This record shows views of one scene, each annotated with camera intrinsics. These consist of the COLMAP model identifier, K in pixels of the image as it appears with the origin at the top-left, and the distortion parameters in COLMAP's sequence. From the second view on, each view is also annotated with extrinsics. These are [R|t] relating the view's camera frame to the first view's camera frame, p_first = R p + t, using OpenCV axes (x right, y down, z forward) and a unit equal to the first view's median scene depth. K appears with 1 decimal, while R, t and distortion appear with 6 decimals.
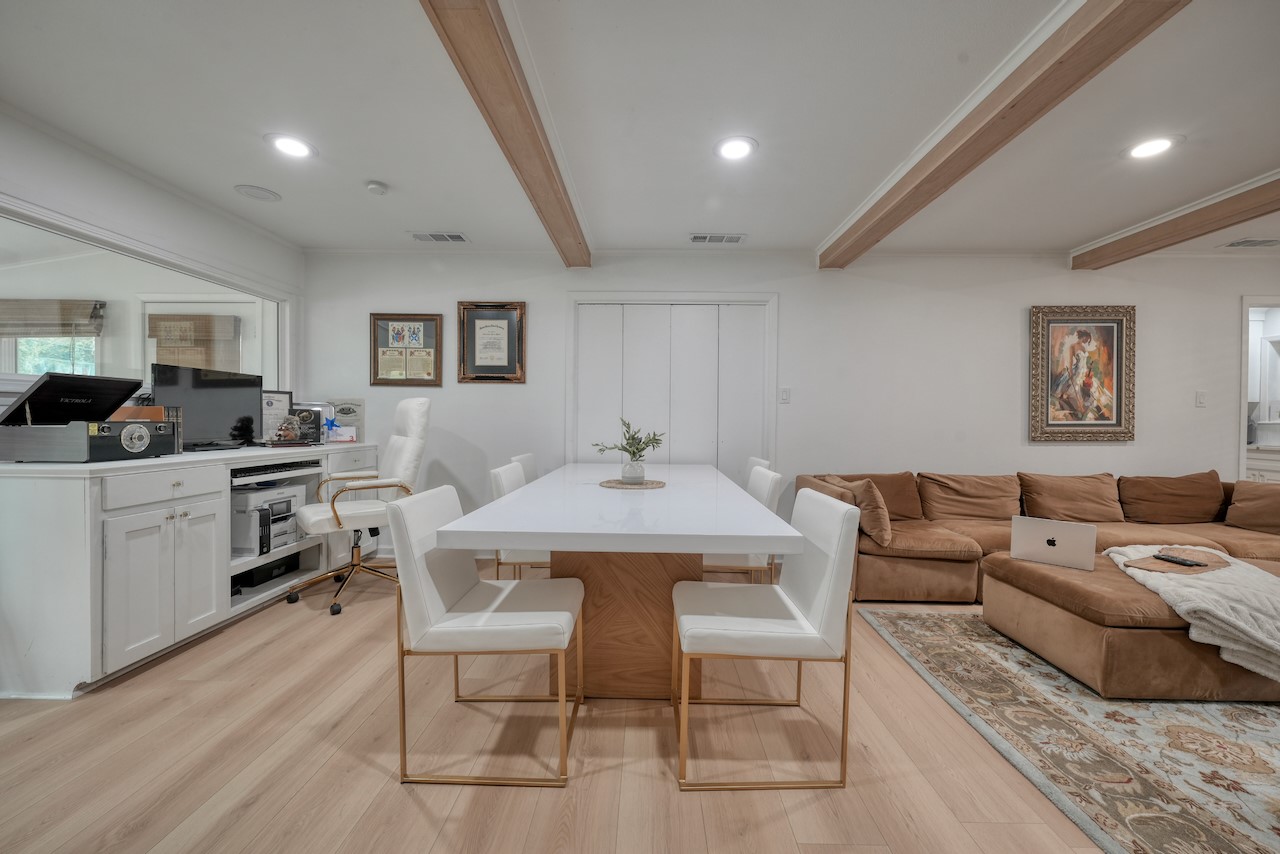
lens RADIAL K [[489.0, 0, 640.0], [0, 489.0, 427.0], [0, 0, 1]] dist [-0.002710, 0.000297]
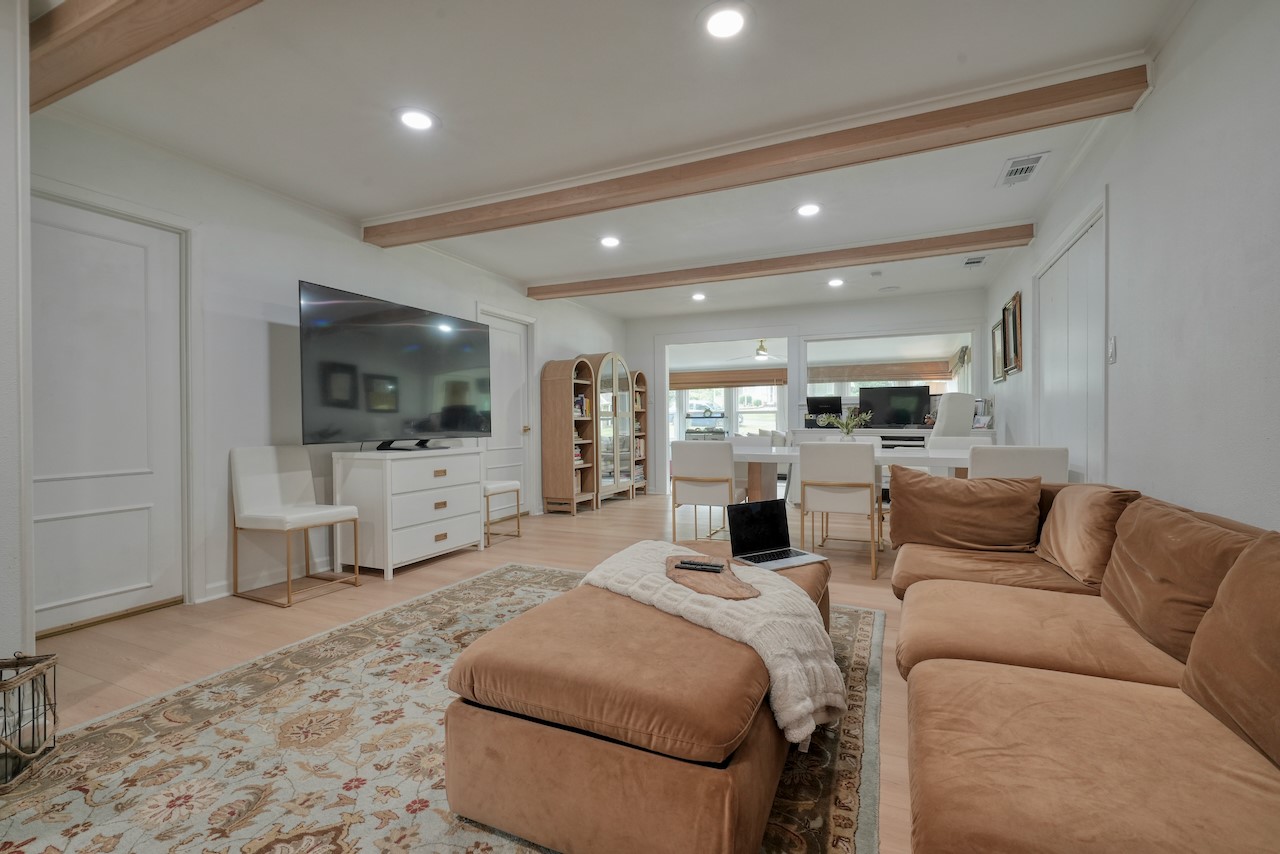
lens RADIAL K [[555.3, 0, 643.2], [0, 555.3, 427.0], [0, 0, 1]] dist [-0.001973, -0.000638]
pose [[-0.396846, -0.002162, -0.917883, 1.167520], [-0.013176, 0.999908, 0.003341, 0.034715], [0.917791, 0.013420, -0.396837, 0.760486]]
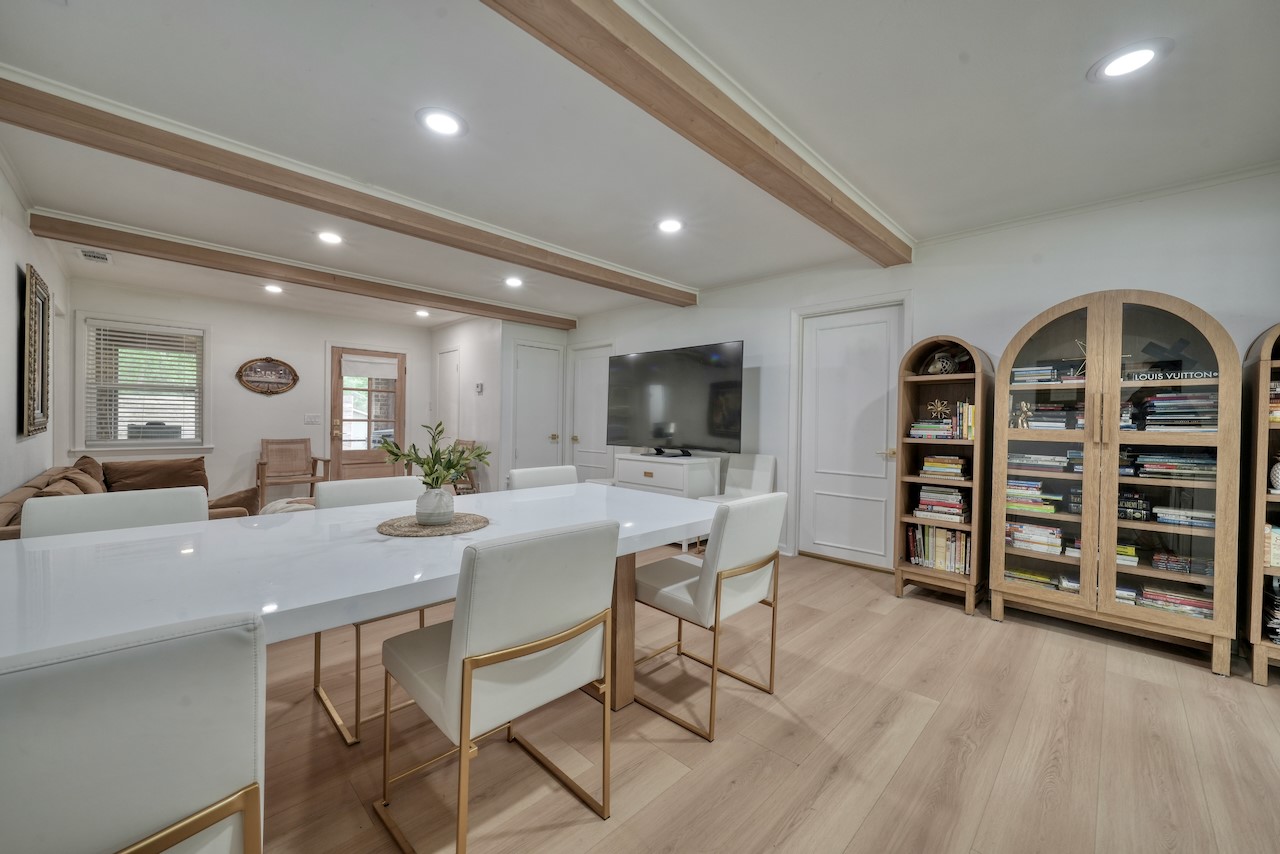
lens RADIAL K [[489.0, 0, 640.0], [0, 489.0, 427.0], [0, 0, 1]] dist [-0.002710, 0.000297]
pose [[-0.723728, -0.030855, 0.689396, -0.454116], [-0.013732, 0.999446, 0.030316, -0.024666], [-0.689949, 0.012473, -0.723750, 0.891268]]
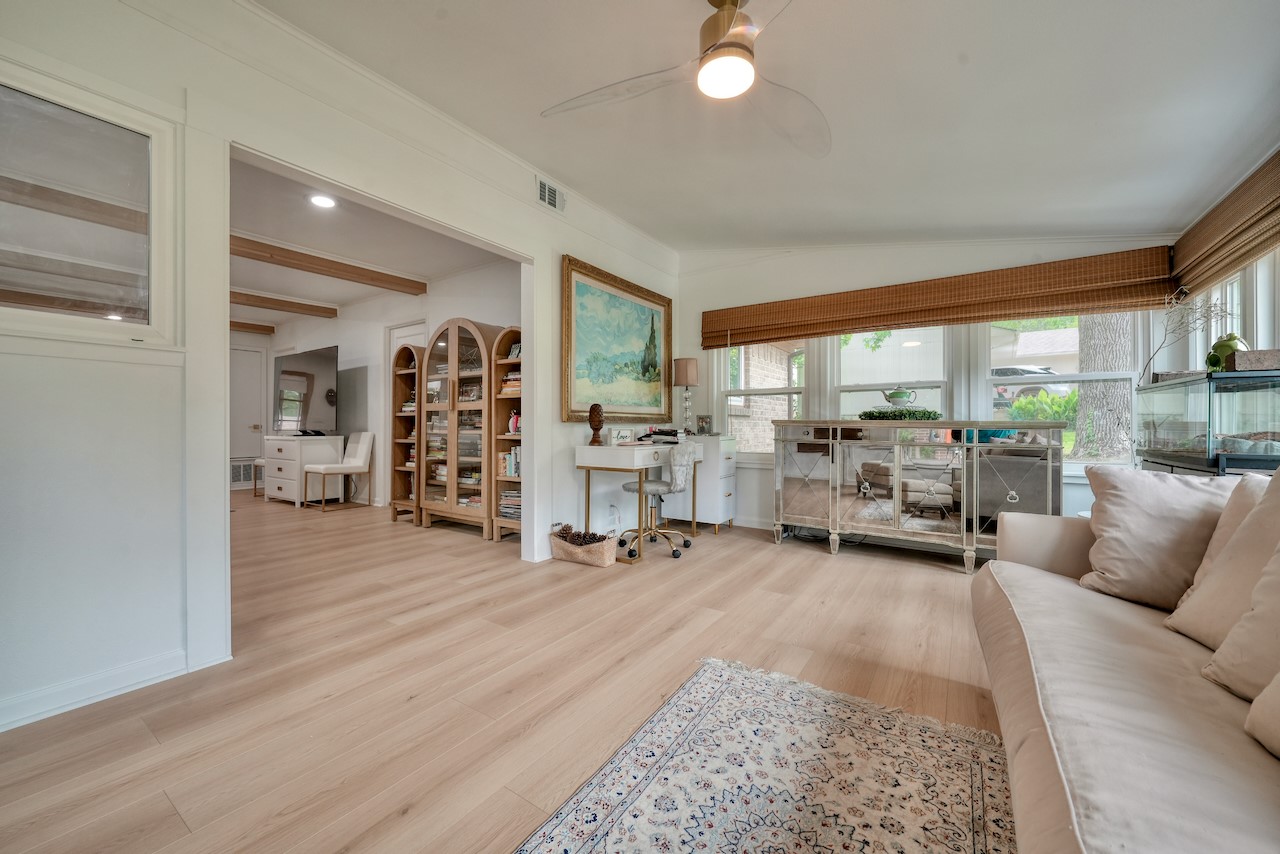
lens RADIAL K [[489.0, 0, 640.0], [0, 489.0, 427.0], [0, 0, 1]] dist [-0.002710, 0.000297]
pose [[-0.837668, -0.010326, 0.546082, -1.420587], [0.000580, 0.999804, 0.019795, 0.026089], [-0.546179, 0.016898, -0.837498, 0.659019]]
